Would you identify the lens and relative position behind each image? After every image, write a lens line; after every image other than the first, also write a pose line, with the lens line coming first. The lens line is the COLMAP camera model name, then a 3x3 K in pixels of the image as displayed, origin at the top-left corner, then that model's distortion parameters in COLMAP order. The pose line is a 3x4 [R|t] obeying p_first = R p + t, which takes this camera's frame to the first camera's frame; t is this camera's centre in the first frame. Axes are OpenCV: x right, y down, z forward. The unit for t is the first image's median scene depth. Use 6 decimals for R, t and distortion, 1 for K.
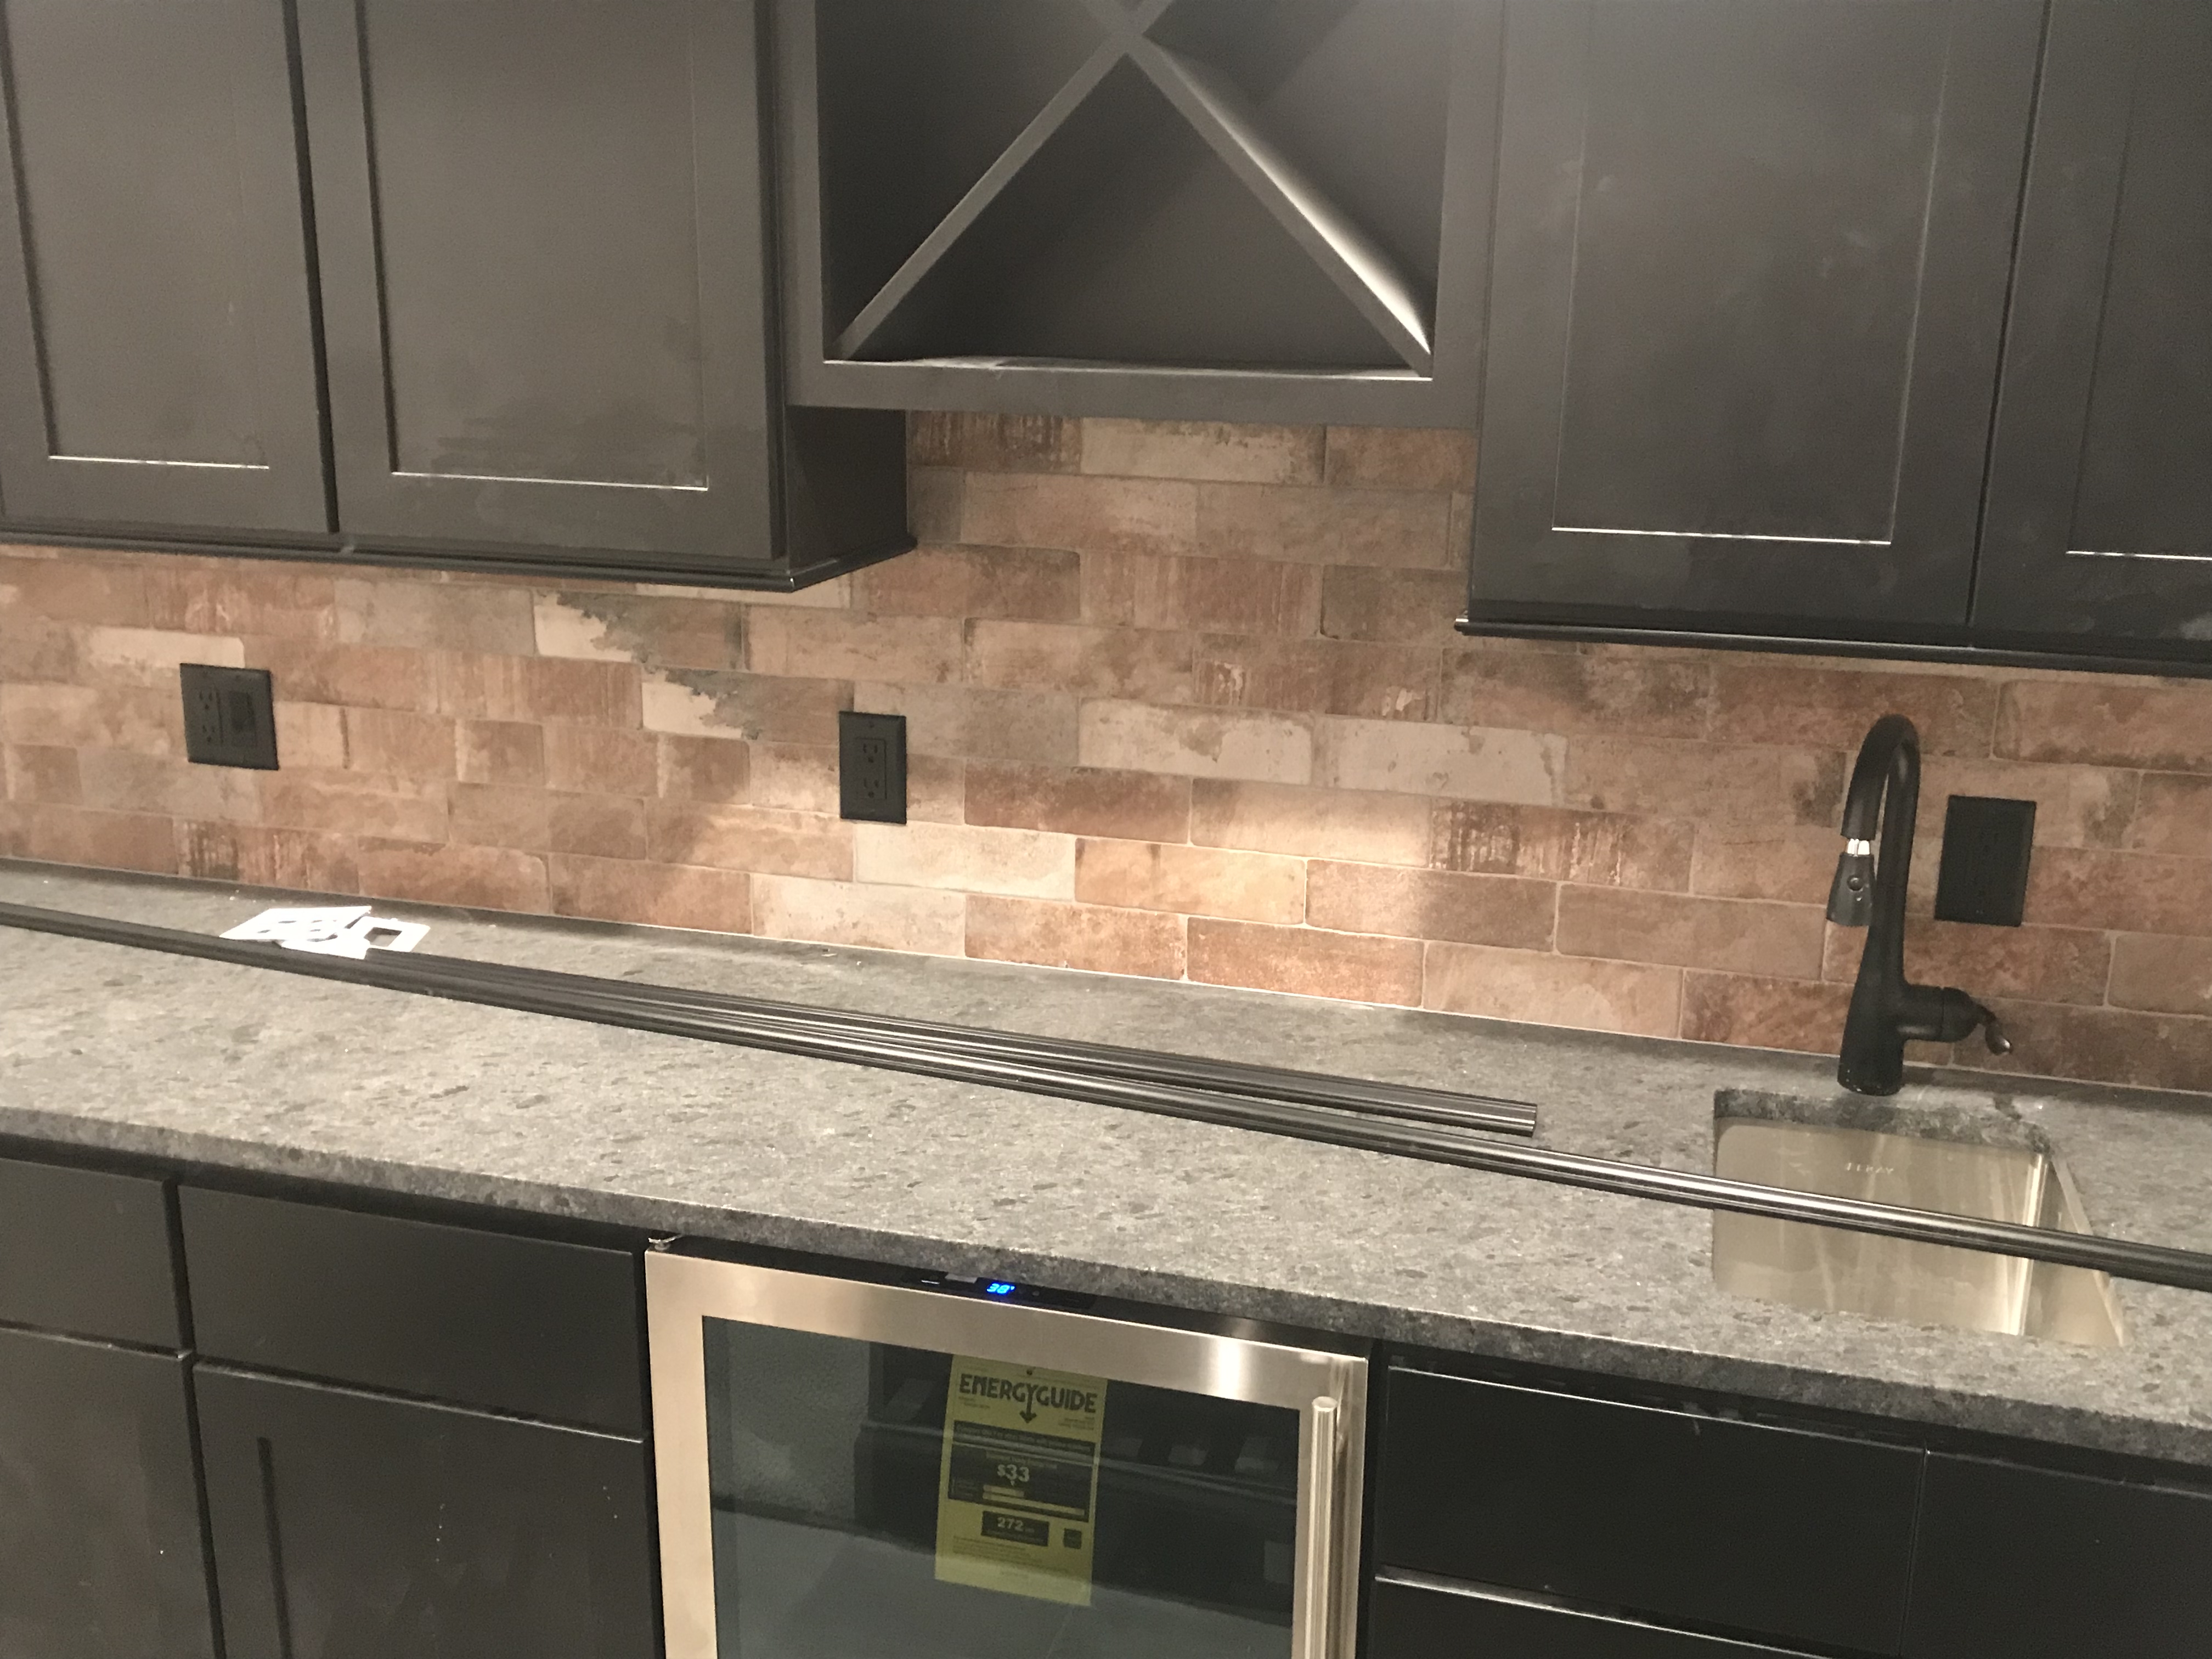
lens RADIAL K [[2019.7, 0, 1107.4], [0, 2019.7, 787.1], [0, 0, 1]] dist [0.028324, -0.084209]
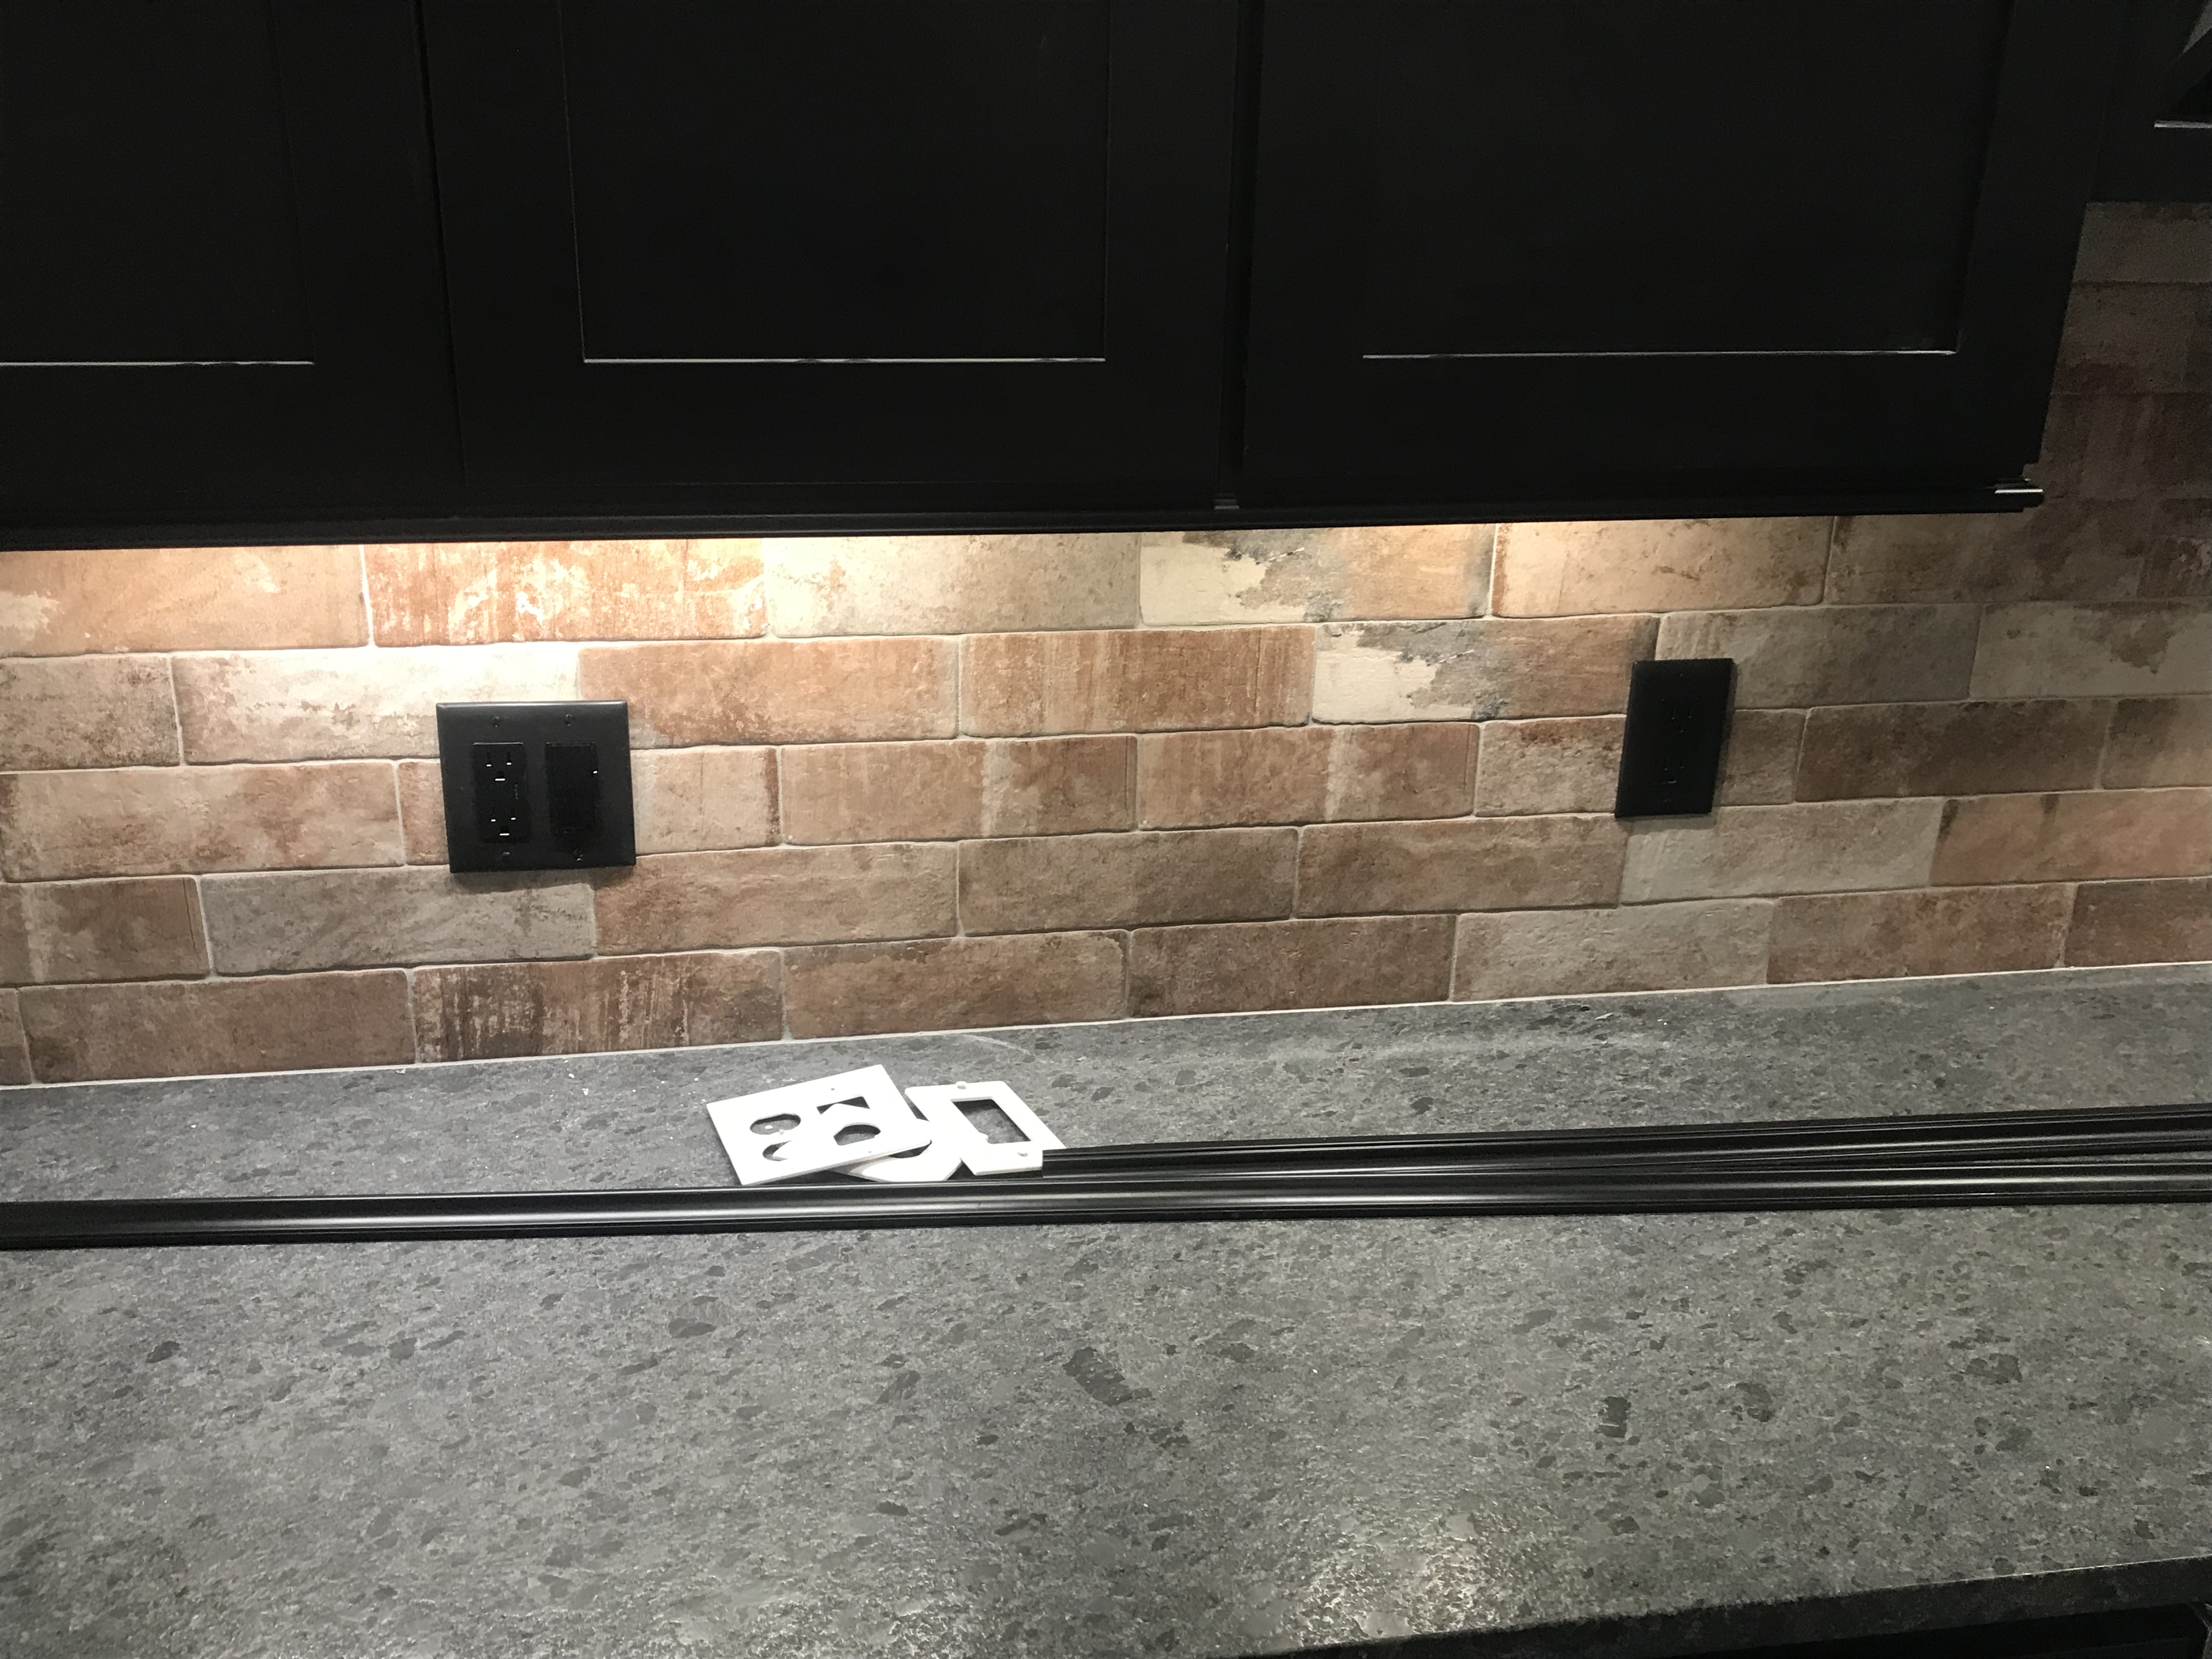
lens RADIAL K [[2019.7, 0, 1089.7], [0, 2019.7, 813.0], [0, 0, 1]] dist [0.028324, -0.084209]
pose [[0.915618, -0.148196, 0.373740, -0.564105], [0.100985, 0.984558, 0.142999, -0.103949], [-0.389160, -0.093190, 0.916444, 0.462403]]
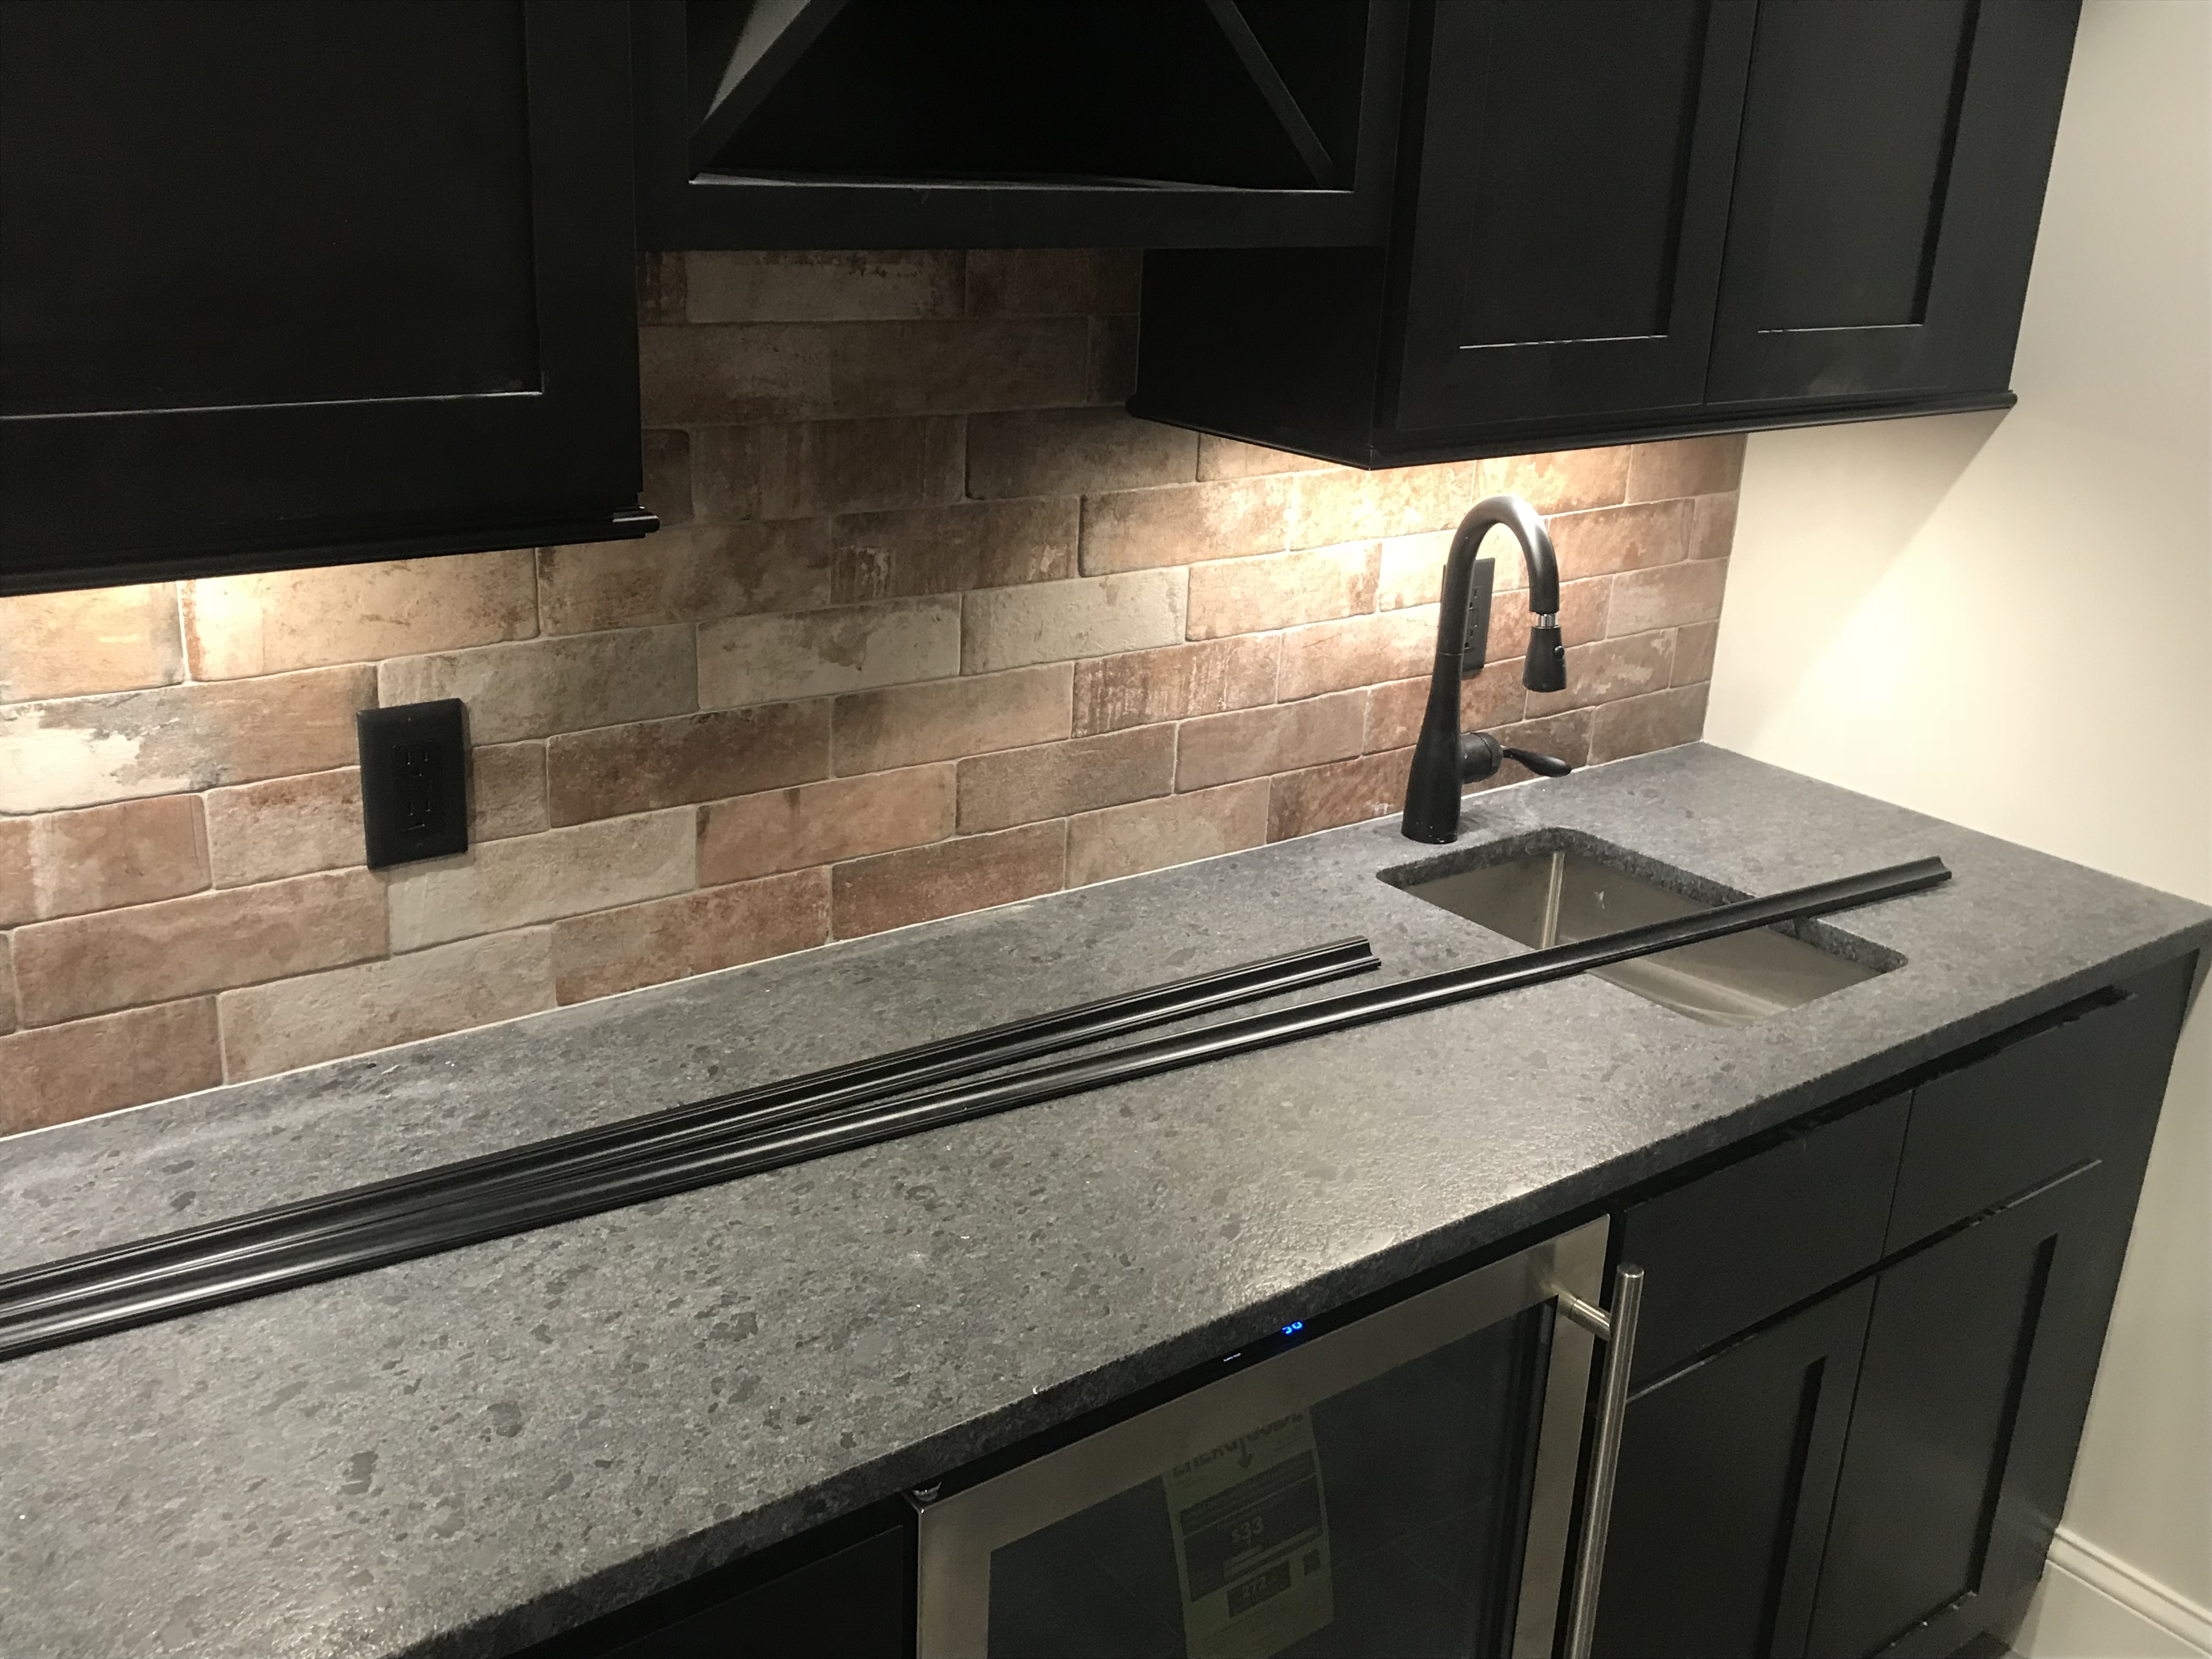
lens RADIAL K [[2019.7, 0, 1104.0], [0, 2019.7, 793.7], [0, 0, 1]] dist [0.028324, -0.084209]
pose [[0.604576, -0.242693, 0.758675, -0.504237], [0.165248, 0.969947, 0.178594, -0.091457], [-0.779218, 0.017396, 0.626511, 0.401811]]
